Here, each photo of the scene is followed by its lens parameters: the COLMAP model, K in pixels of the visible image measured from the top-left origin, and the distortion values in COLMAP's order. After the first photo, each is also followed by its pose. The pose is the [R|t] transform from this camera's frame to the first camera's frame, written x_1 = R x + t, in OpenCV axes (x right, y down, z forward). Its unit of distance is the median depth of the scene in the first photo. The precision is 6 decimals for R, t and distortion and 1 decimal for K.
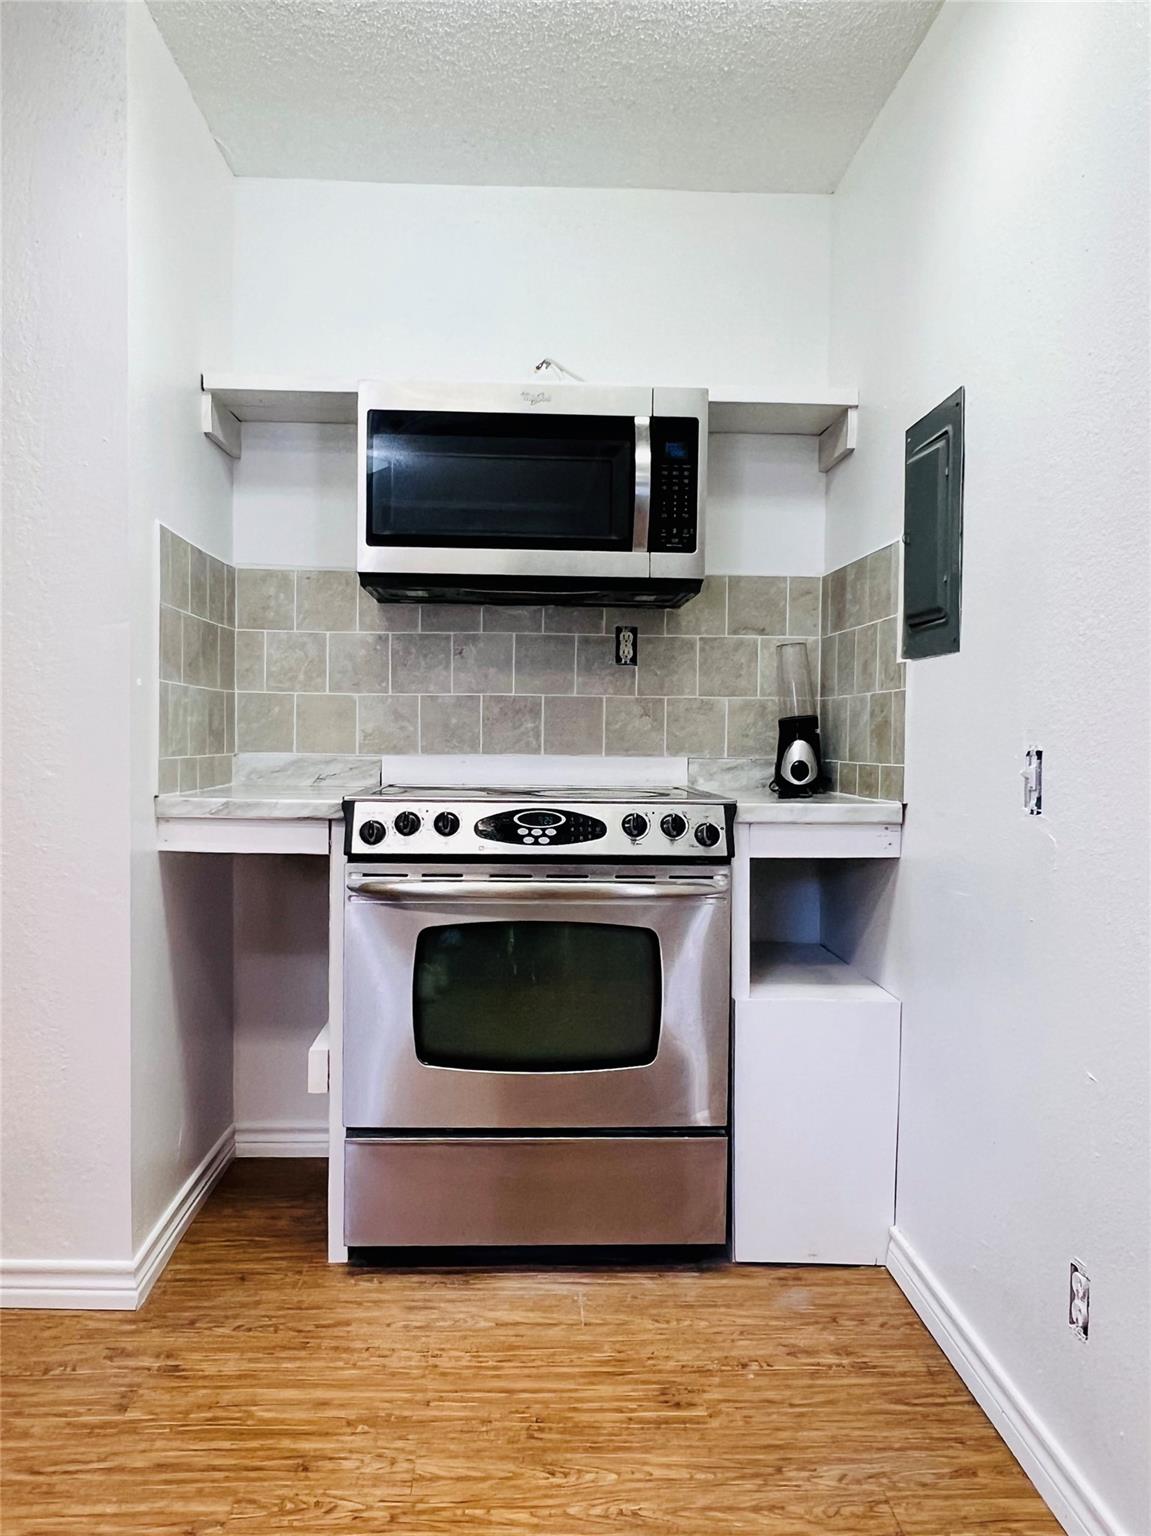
lens RADIAL K [[1192.0, 0, 573.8], [0, 1192.0, 765.1], [0, 0, 1]] dist [0.010002, 0.002164]
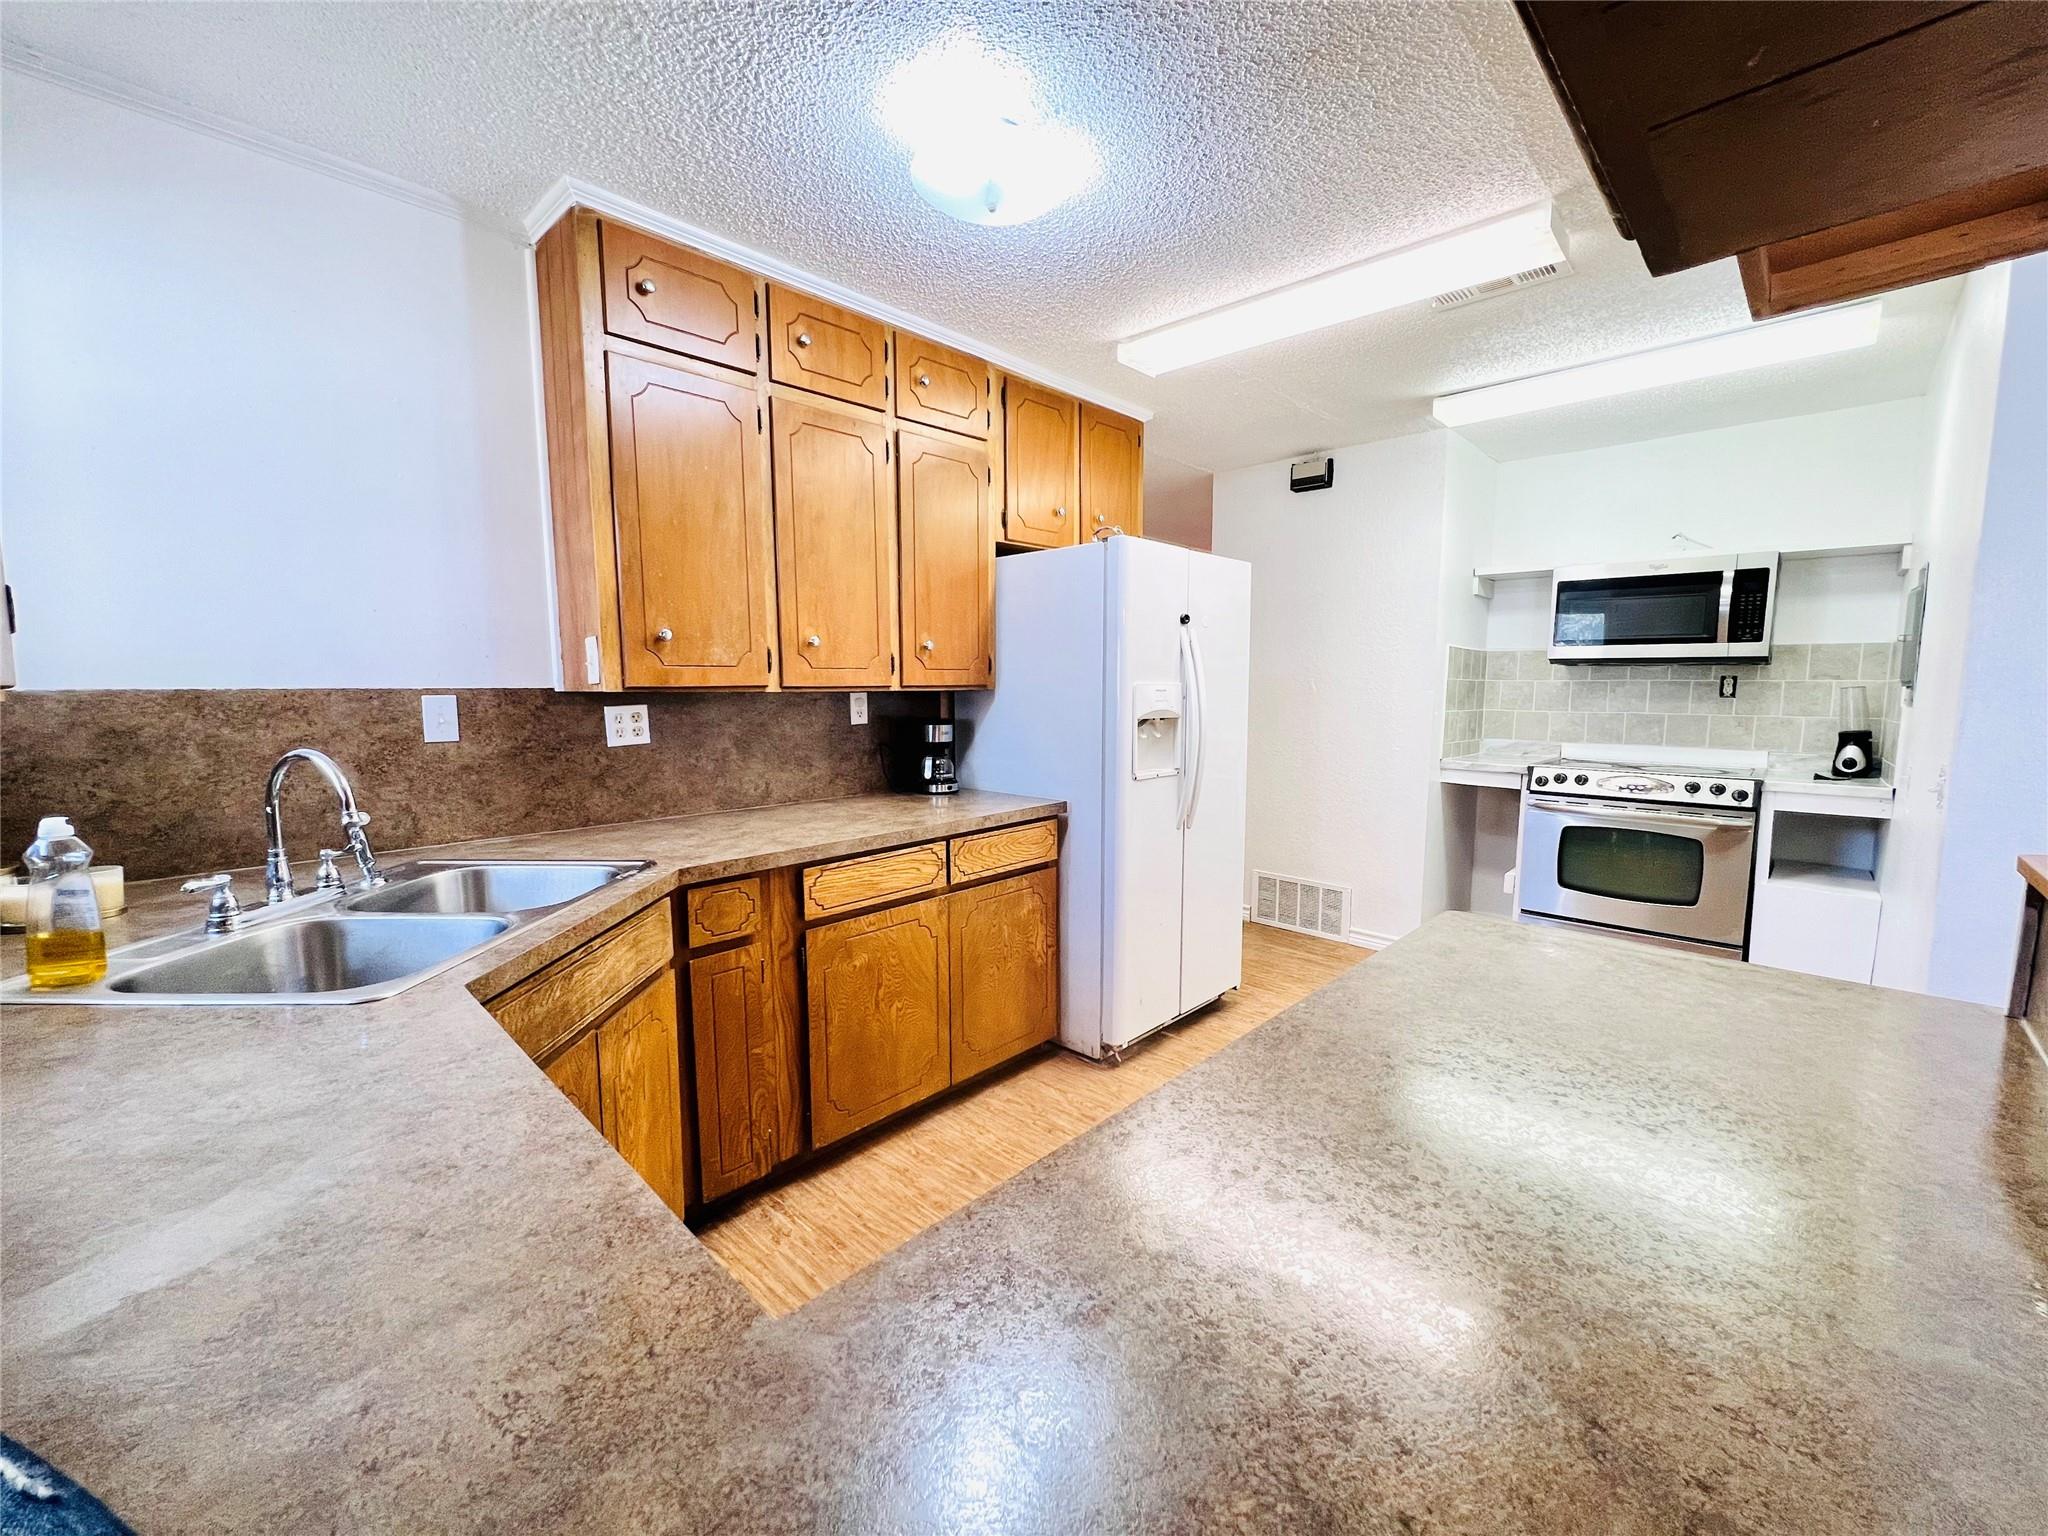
lens RADIAL K [[818.2, 0, 1016.7], [0, 818.2, 777.2], [0, 0, 1]] dist [-0.001595, 0.000159]
pose [[0.682229, 0.073178, -0.727467, 0.238878], [-0.019145, 0.996425, 0.082279, -0.050788], [0.730887, -0.042206, 0.681192, -0.666652]]
